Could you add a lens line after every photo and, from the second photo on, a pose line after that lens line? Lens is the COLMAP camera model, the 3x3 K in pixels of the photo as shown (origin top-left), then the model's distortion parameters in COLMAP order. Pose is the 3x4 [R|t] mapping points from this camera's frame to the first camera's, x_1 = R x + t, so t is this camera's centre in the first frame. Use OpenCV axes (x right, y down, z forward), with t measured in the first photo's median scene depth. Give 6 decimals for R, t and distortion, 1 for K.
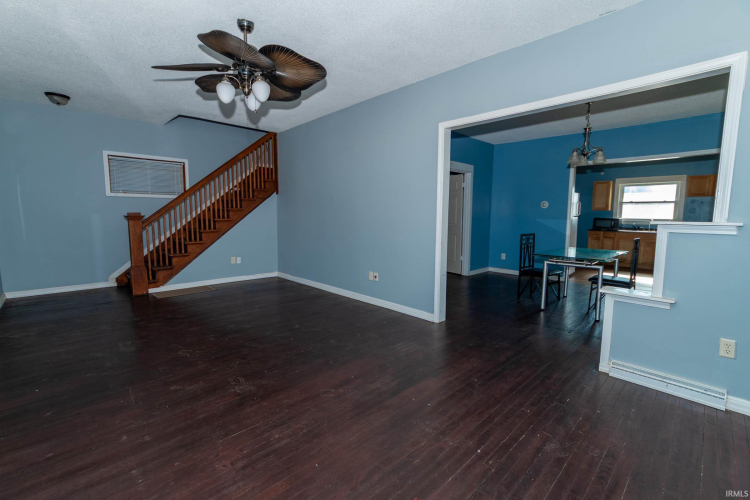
lens RADIAL K [[327.8, 0, 371.7], [0, 327.8, 247.6], [0, 0, 1]] dist [-0.004137, -0.000554]
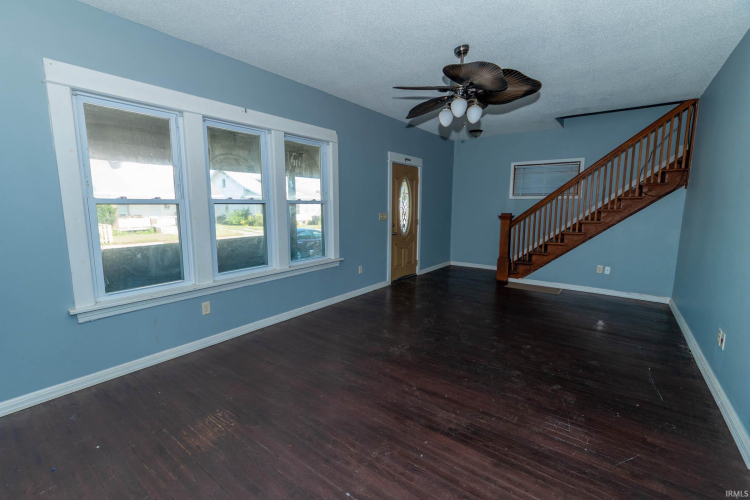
lens RADIAL K [[329.4, 0, 364.8], [0, 329.4, 246.8], [0, 0, 1]] dist [-0.002570, -0.000376]
pose [[0.148665, 0.118204, -0.981798, 0.390031], [-0.104749, 0.989127, 0.103225, -0.051889], [0.983324, 0.087496, 0.159430, 0.287091]]
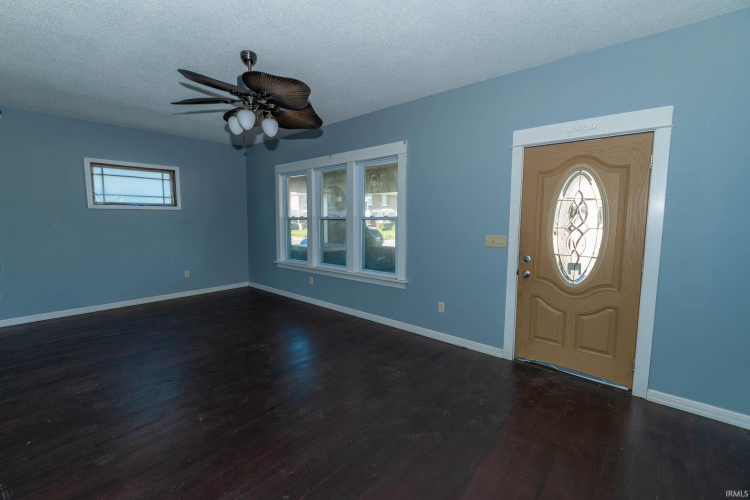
lens RADIAL K [[327.8, 0, 371.7], [0, 327.8, 247.6], [0, 0, 1]] dist [-0.004137, -0.000554]
pose [[-0.996157, -0.003981, -0.087495, -0.359464], [-0.021014, 0.980652, 0.194627, -0.155644], [0.085027, 0.195718, -0.976967, 1.131190]]
